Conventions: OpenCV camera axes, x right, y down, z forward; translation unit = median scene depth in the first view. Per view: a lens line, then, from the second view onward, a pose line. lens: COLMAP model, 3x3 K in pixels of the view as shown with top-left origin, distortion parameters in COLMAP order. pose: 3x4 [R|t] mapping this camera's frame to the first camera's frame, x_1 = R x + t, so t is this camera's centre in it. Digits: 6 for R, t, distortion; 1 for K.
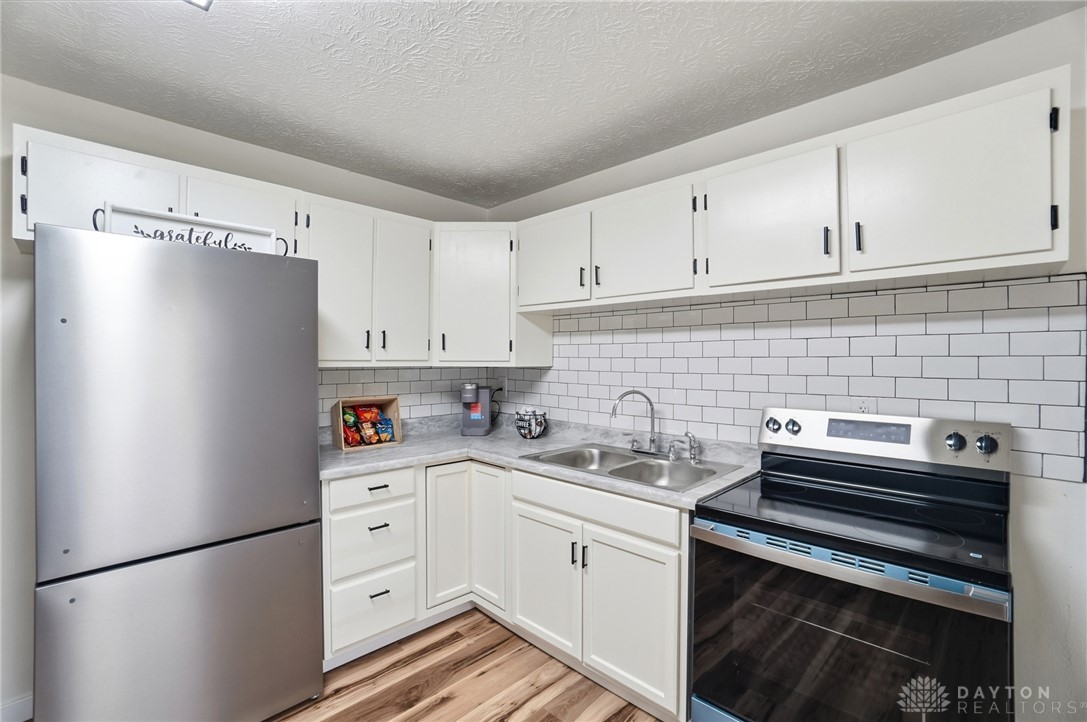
lens RADIAL K [[479.3, 0, 539.2], [0, 479.3, 359.0], [0, 0, 1]] dist [-0.058836, 0.021268]
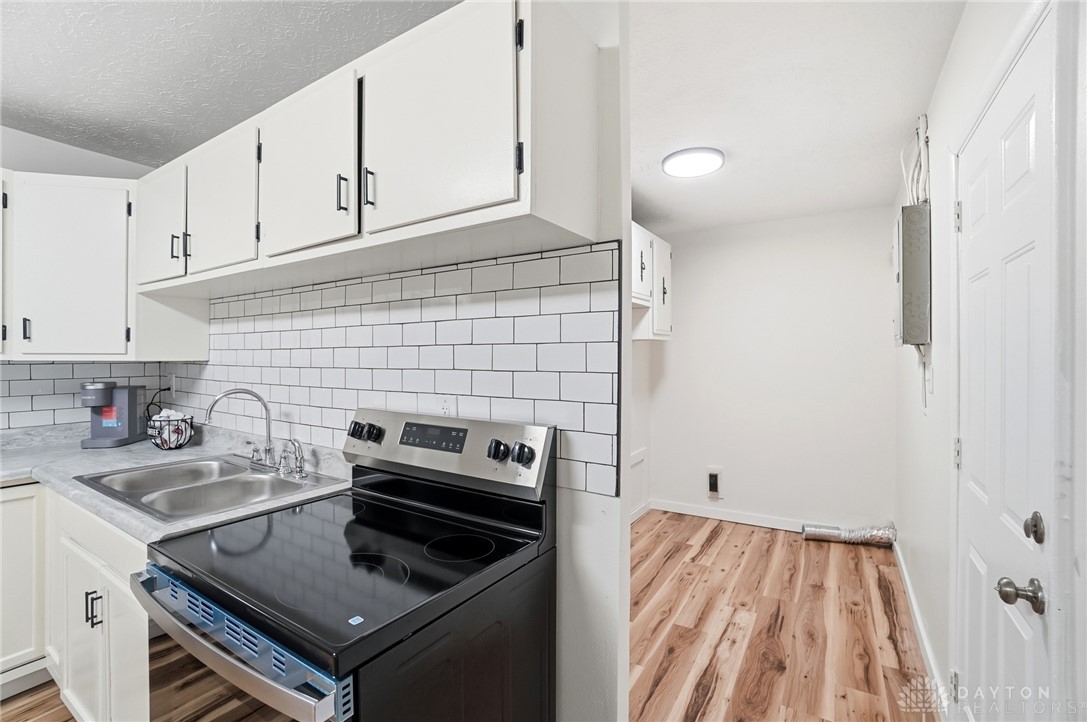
lens RADIAL K [[479.3, 0, 539.2], [0, 479.3, 359.0], [0, 0, 1]] dist [-0.058836, 0.021268]
pose [[0.977362, -0.001832, 0.211568, 0.446278], [0.000843, 0.999988, 0.004764, 0.009962], [-0.211574, -0.004478, 0.977352, 0.101660]]
